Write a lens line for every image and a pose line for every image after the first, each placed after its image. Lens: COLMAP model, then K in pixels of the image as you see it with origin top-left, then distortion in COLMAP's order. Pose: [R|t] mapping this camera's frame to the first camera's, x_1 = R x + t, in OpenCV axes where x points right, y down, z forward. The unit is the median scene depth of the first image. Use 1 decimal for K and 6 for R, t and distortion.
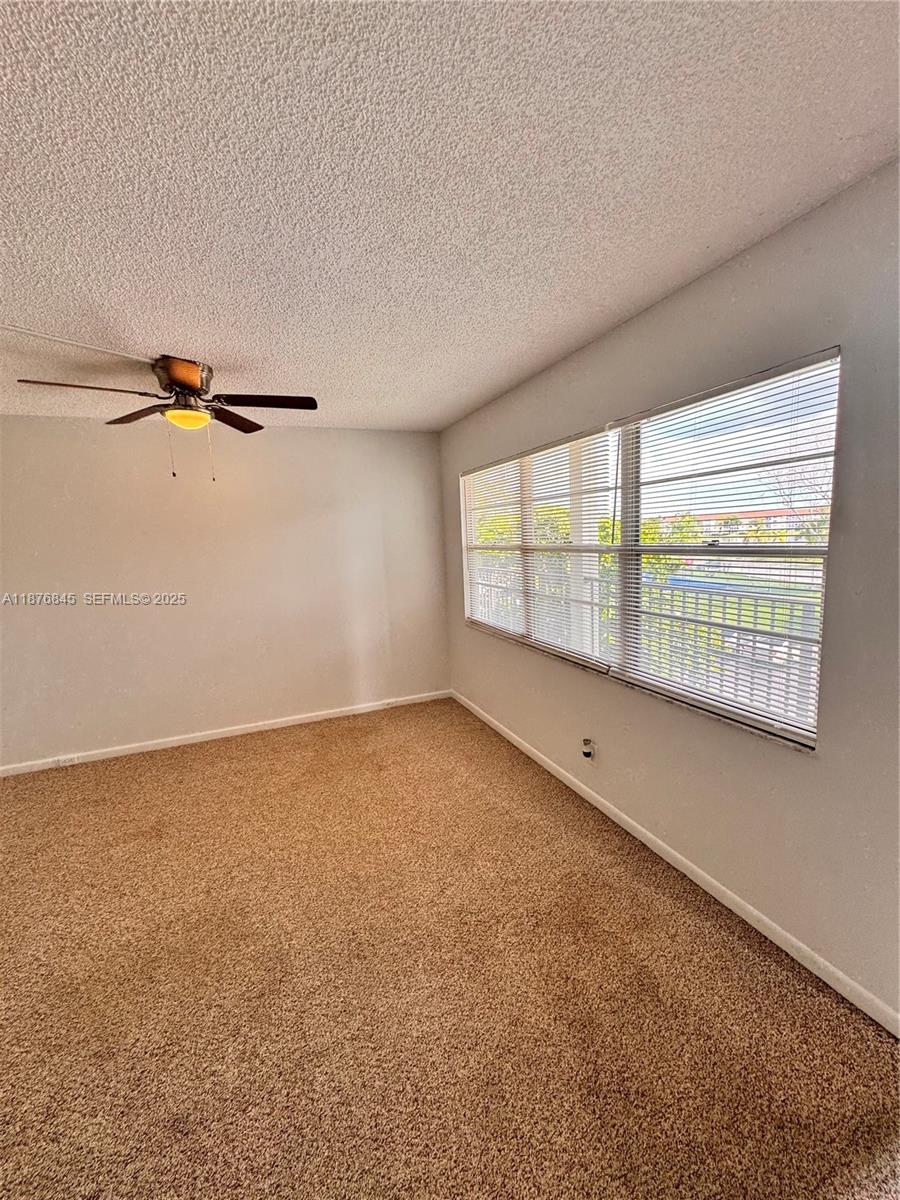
lens RADIAL K [[476.1, 0, 449.8], [0, 476.1, 600.1], [0, 0, 1]] dist [-0.005724, 0.000995]
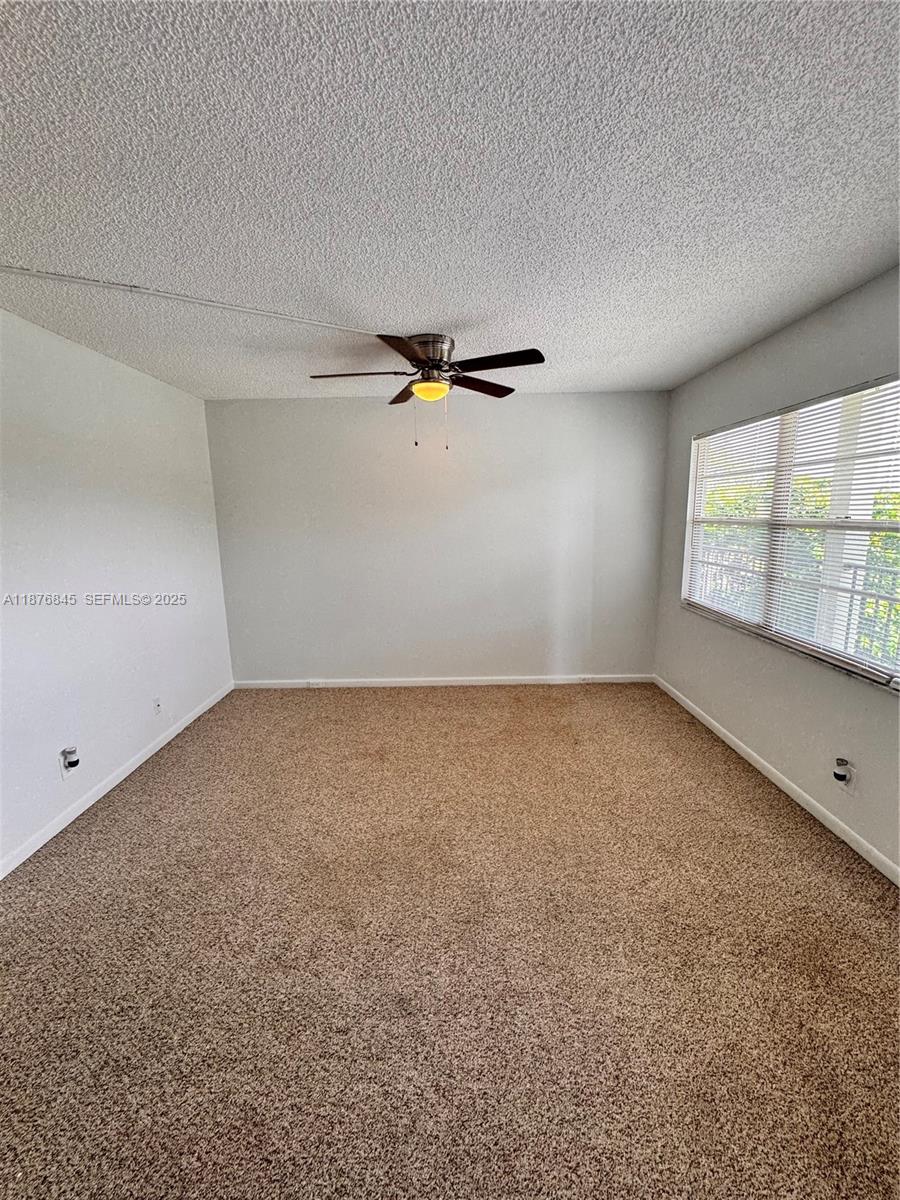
lens RADIAL K [[476.1, 0, 450.2], [0, 476.1, 599.8], [0, 0, 1]] dist [-0.005724, 0.000995]
pose [[0.923851, 0.095029, -0.370768, -0.066665], [-0.073244, 0.994680, 0.072436, 0.009799], [0.375679, -0.039764, 0.925896, -0.003417]]
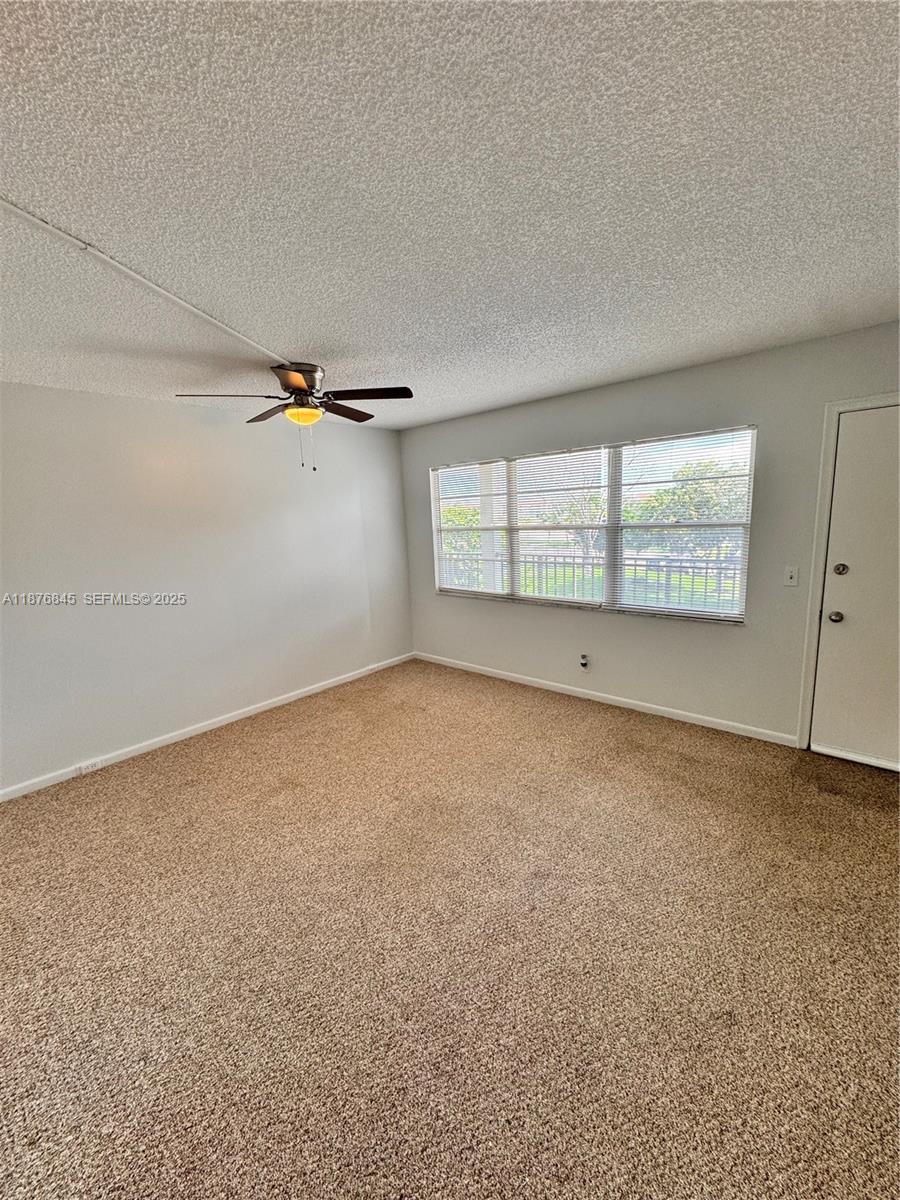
lens RADIAL K [[476.1, 0, 451.5], [0, 476.1, 600.7], [0, 0, 1]] dist [-0.005724, 0.000995]
pose [[0.899459, -0.076300, 0.430292, -0.792891], [0.064784, 0.997041, 0.041375, 0.037401], [-0.432176, -0.009339, 0.901741, -0.187375]]
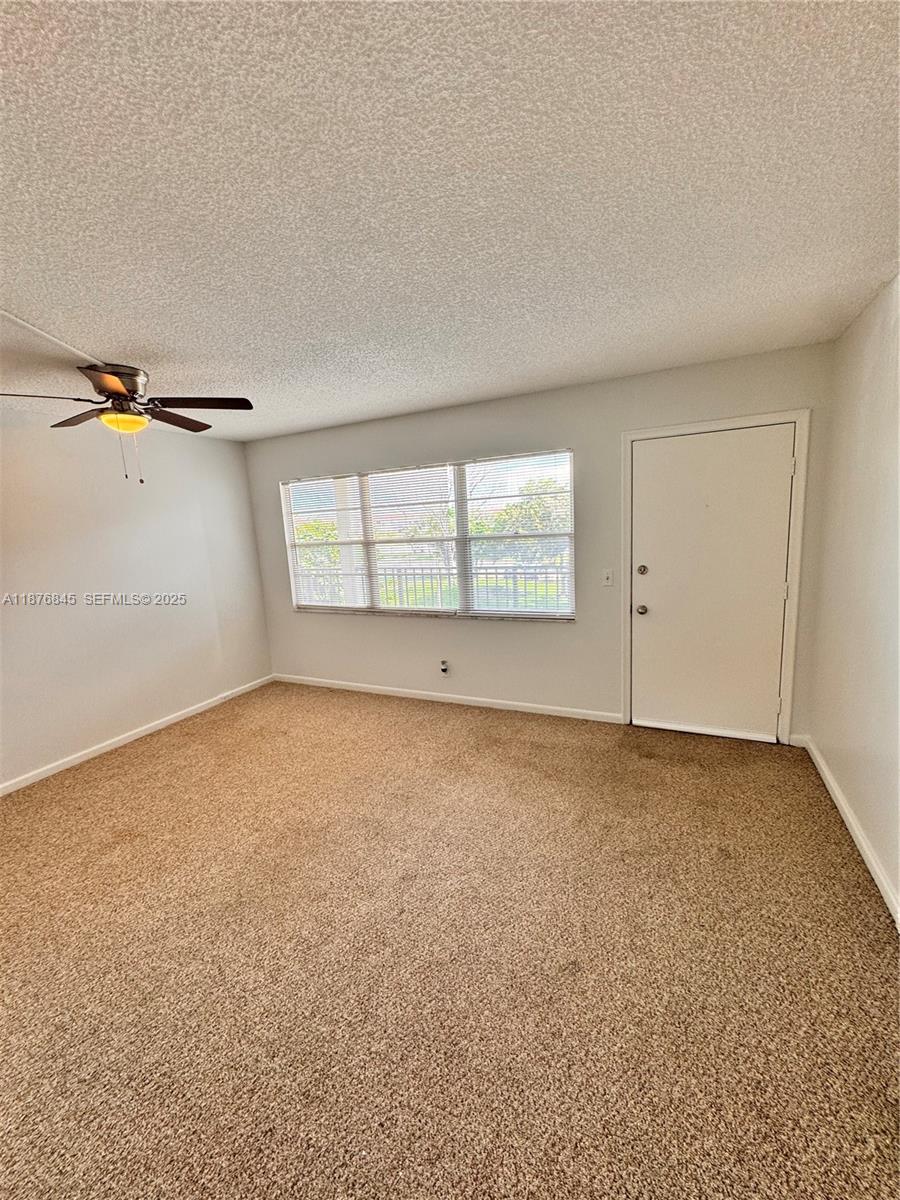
lens RADIAL K [[476.1, 0, 450.5], [0, 476.1, 600.4], [0, 0, 1]] dist [-0.005724, 0.000995]
pose [[0.743337, -0.108512, 0.660057, -0.783139], [0.112876, 0.992952, 0.036122, 0.045431], [-0.659325, 0.047653, 0.750347, -0.223747]]
